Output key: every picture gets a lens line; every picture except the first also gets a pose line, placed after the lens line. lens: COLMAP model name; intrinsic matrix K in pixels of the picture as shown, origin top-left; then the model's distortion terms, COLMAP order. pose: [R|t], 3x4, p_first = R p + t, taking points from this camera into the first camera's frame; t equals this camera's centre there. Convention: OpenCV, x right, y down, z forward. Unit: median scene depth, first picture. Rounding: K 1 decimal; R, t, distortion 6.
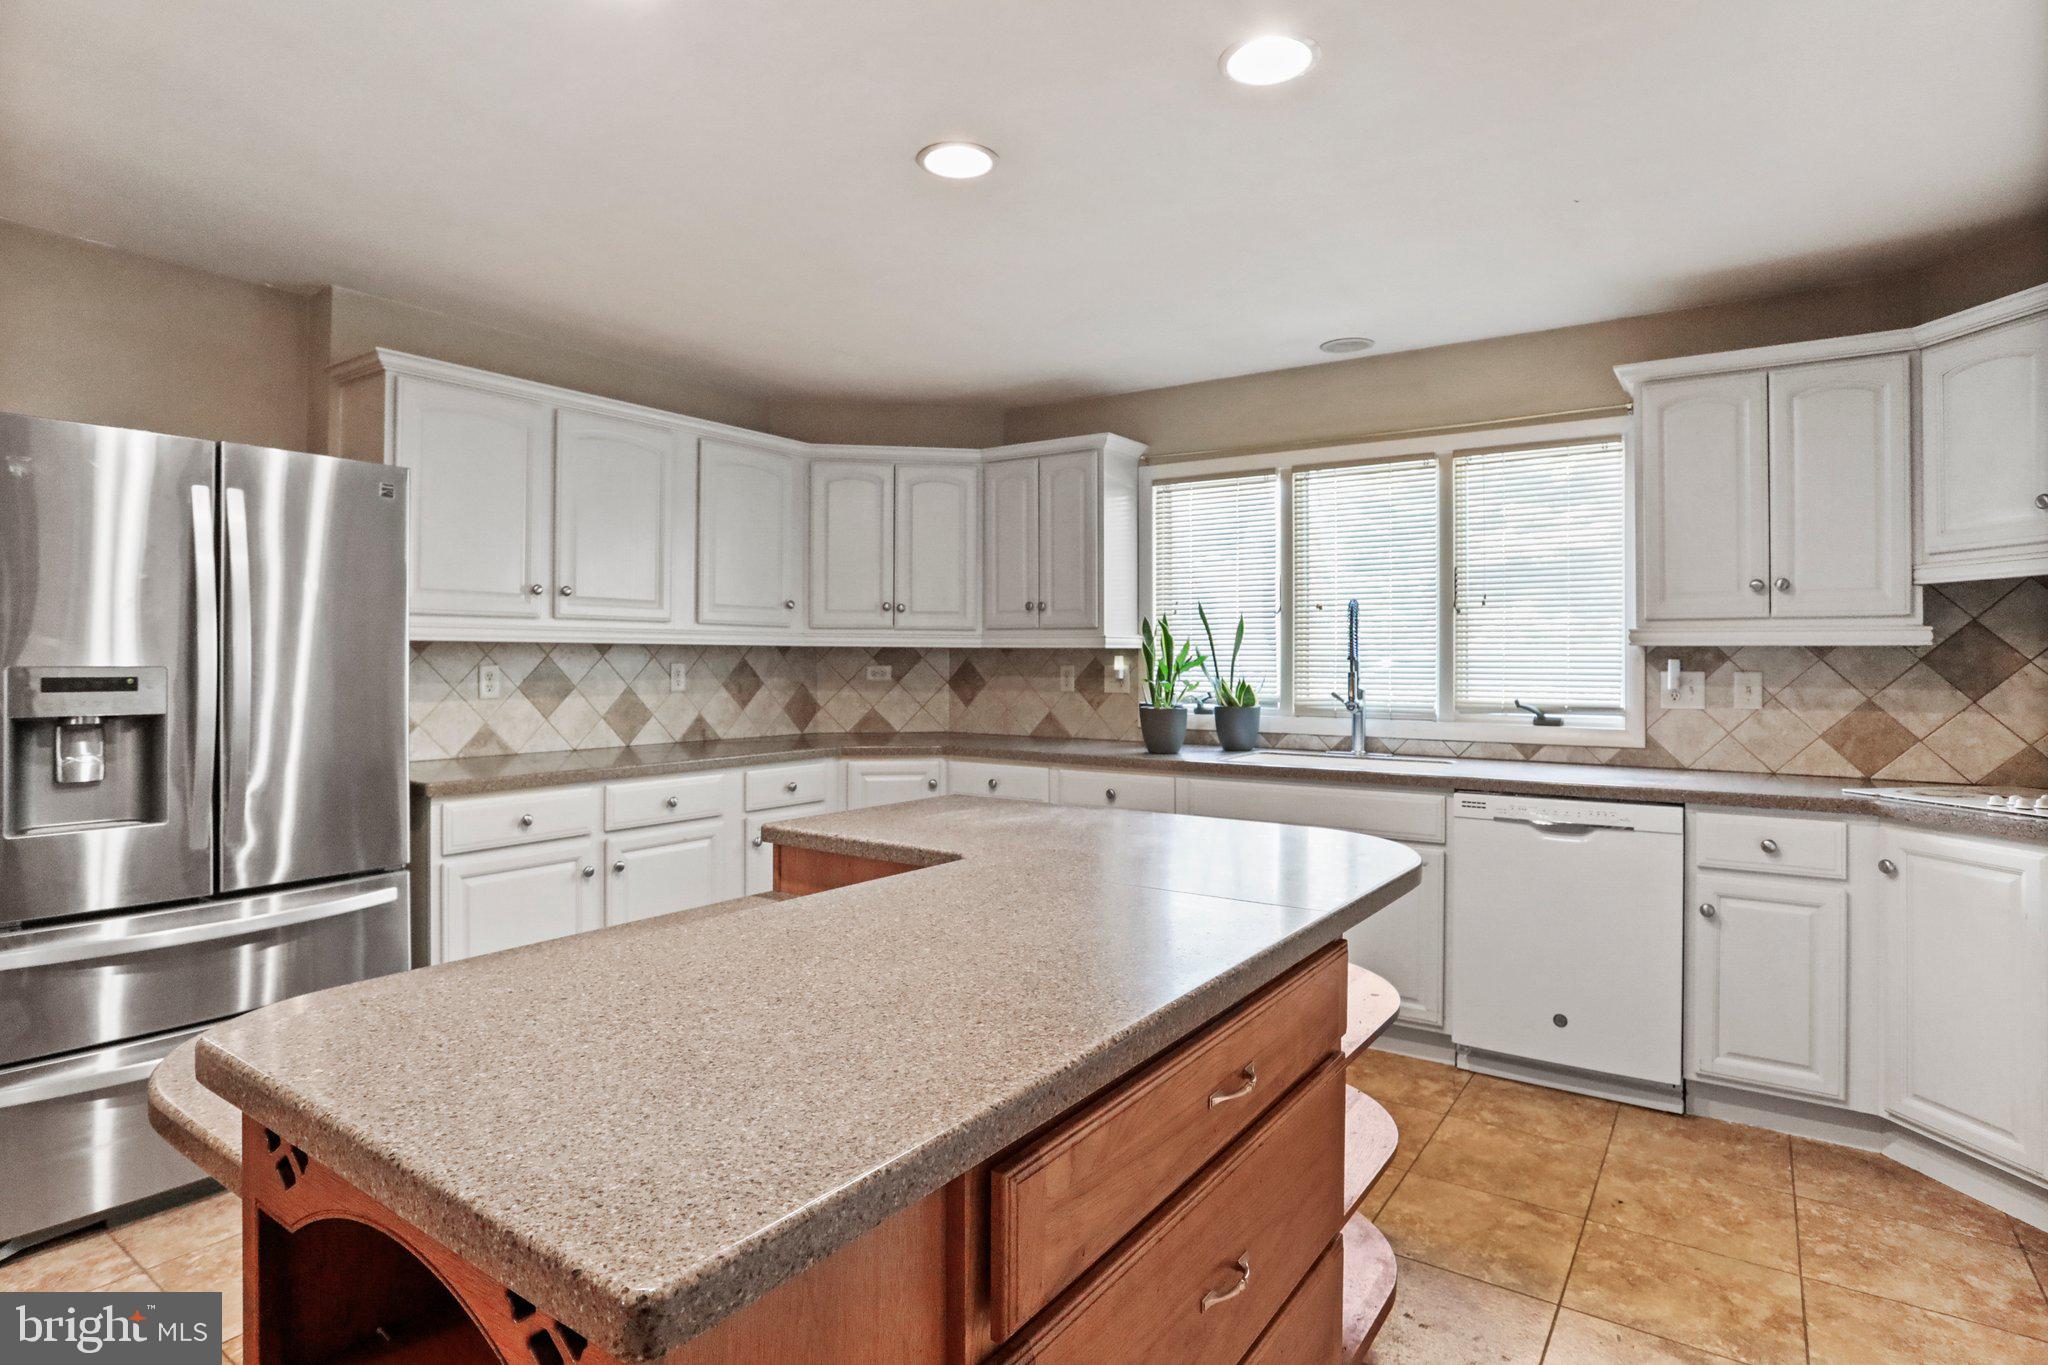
lens RADIAL K [[1055.5, 0, 1019.4], [0, 1055.5, 661.4], [0, 0, 1]] dist [-0.062845, 0.033608]
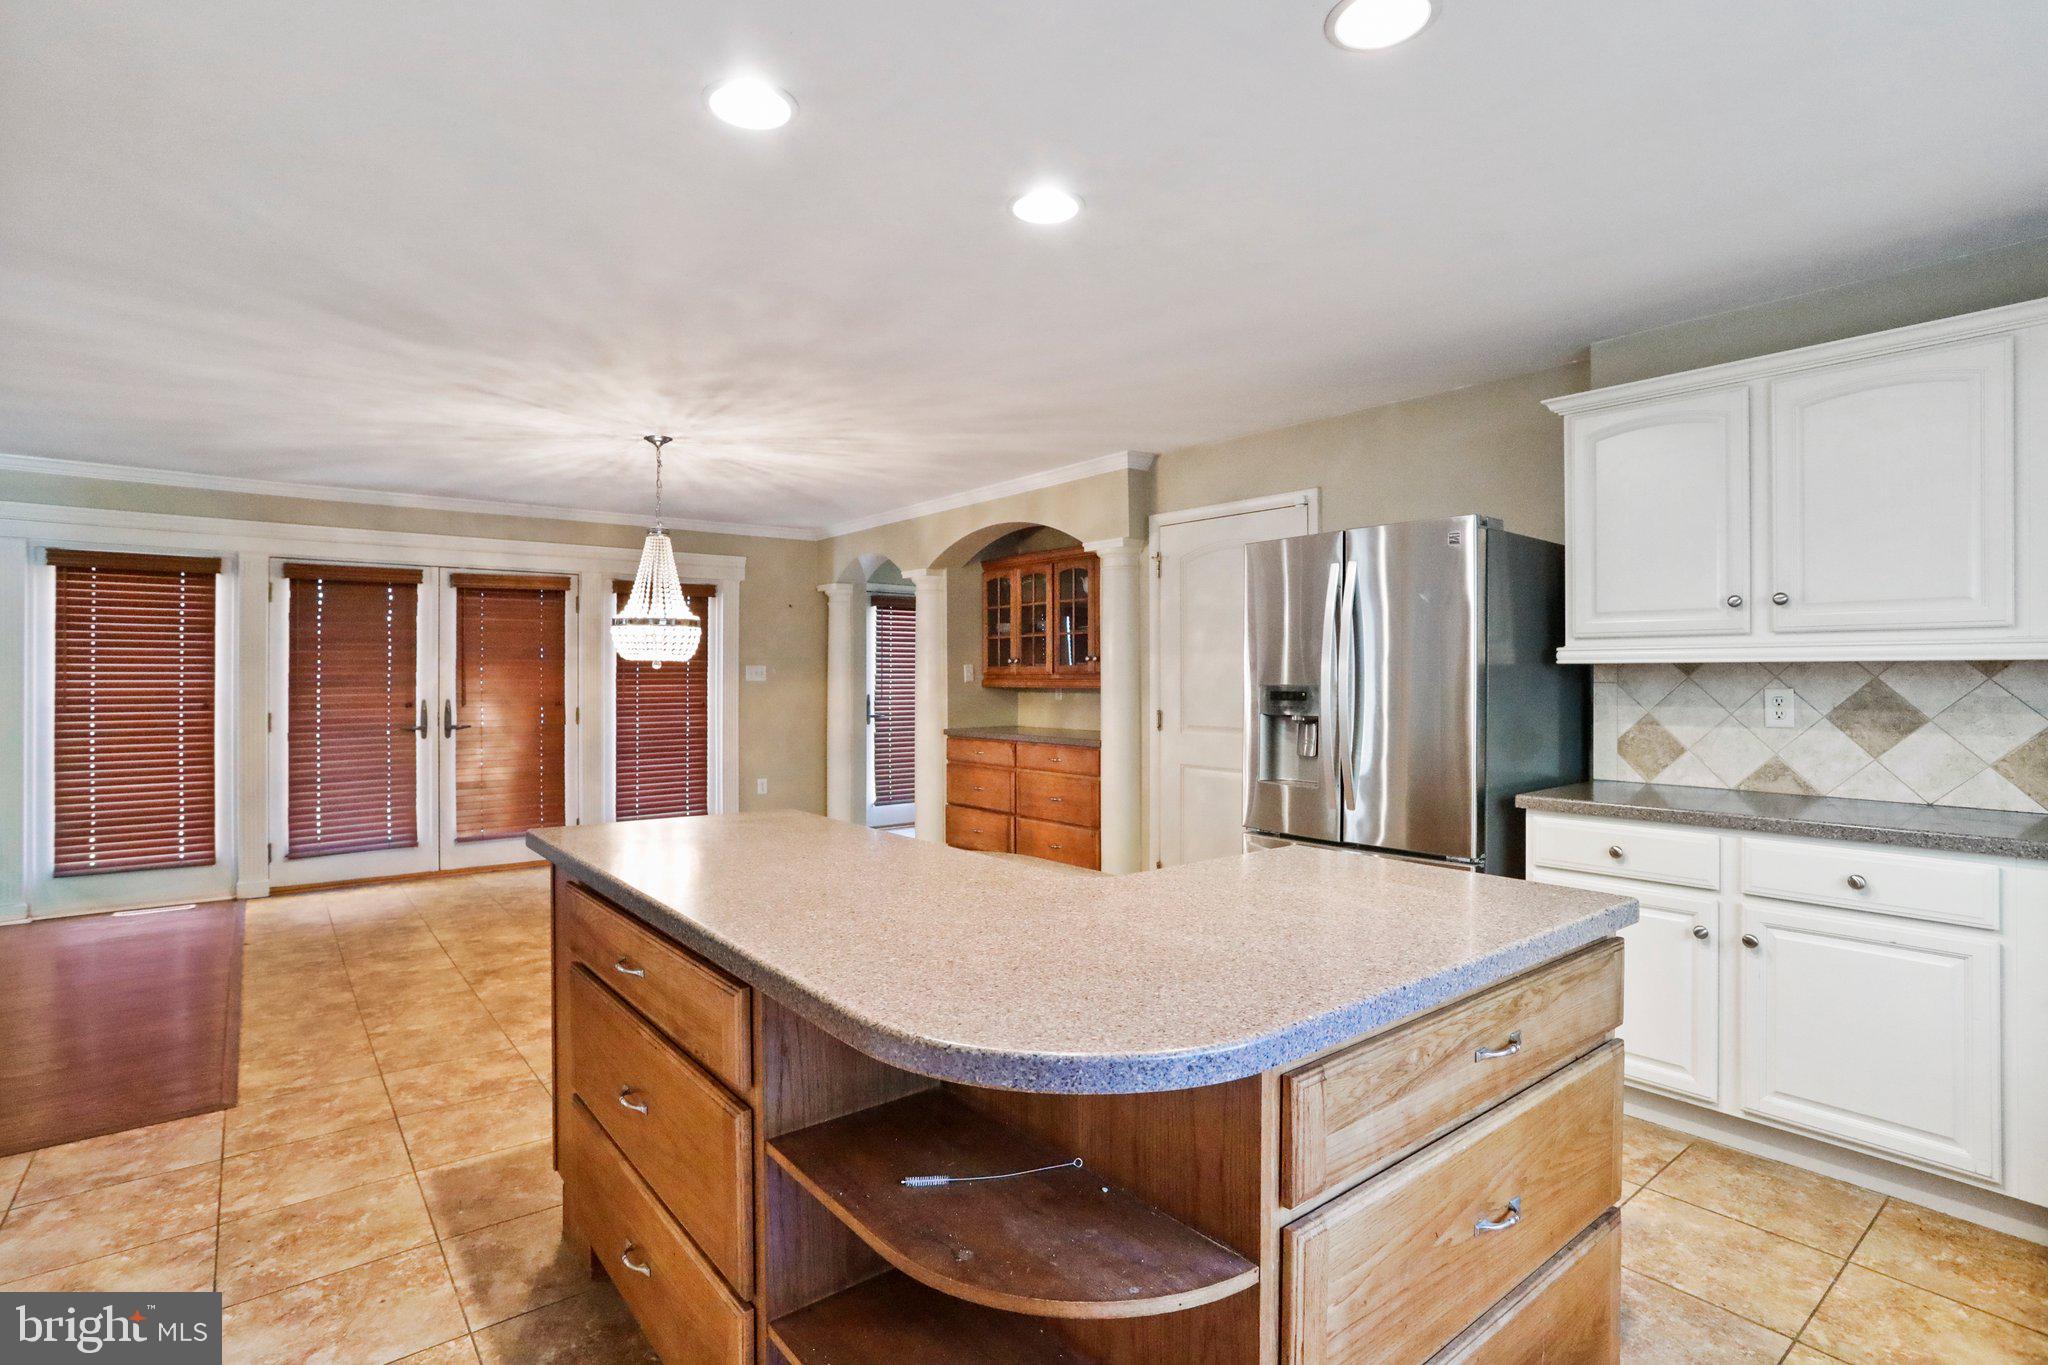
lens RADIAL K [[999.5, 0, 1014.4], [0, 999.5, 675.1], [0, 0, 1]] dist [-0.051069, 0.024987]
pose [[-0.285397, -0.006274, -0.958389, 0.433024], [-0.004702, 0.999976, -0.005146, -0.000643], [0.958398, 0.003038, -0.285420, 0.587427]]
